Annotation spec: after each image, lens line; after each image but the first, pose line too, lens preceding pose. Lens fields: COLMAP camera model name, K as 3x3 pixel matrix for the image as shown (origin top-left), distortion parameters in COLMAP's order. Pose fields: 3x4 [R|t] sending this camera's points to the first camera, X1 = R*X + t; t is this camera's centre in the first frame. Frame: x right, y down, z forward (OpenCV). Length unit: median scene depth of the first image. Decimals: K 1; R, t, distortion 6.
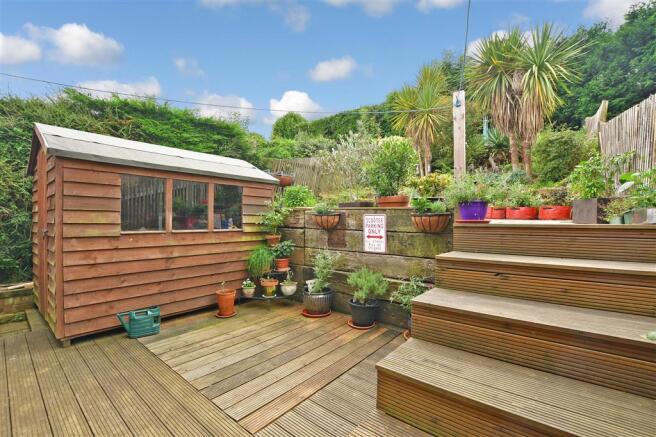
lens RADIAL K [[292.6, 0, 327.6], [0, 292.6, 221.0], [0, 0, 1]] dist [-0.026499, 0.003019]
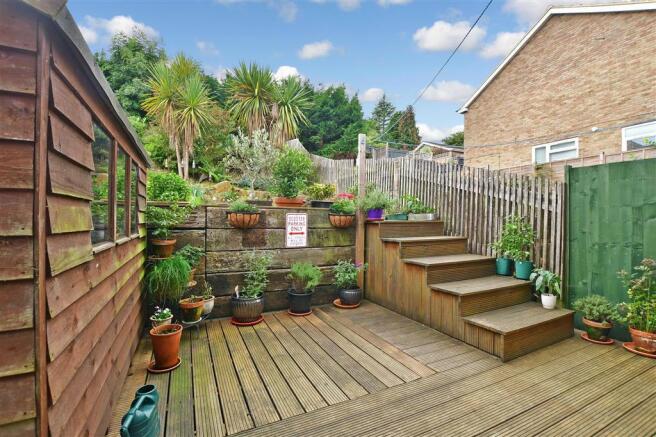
lens RADIAL K [[292.6, 0, 328.6], [0, 292.6, 219.9], [0, 0, 1]] dist [-0.026499, 0.003019]
pose [[0.399748, -0.006555, 0.916602, -0.840251], [-0.000803, 0.999972, 0.007502, -0.006672], [-0.916625, -0.003735, 0.399732, 0.441410]]
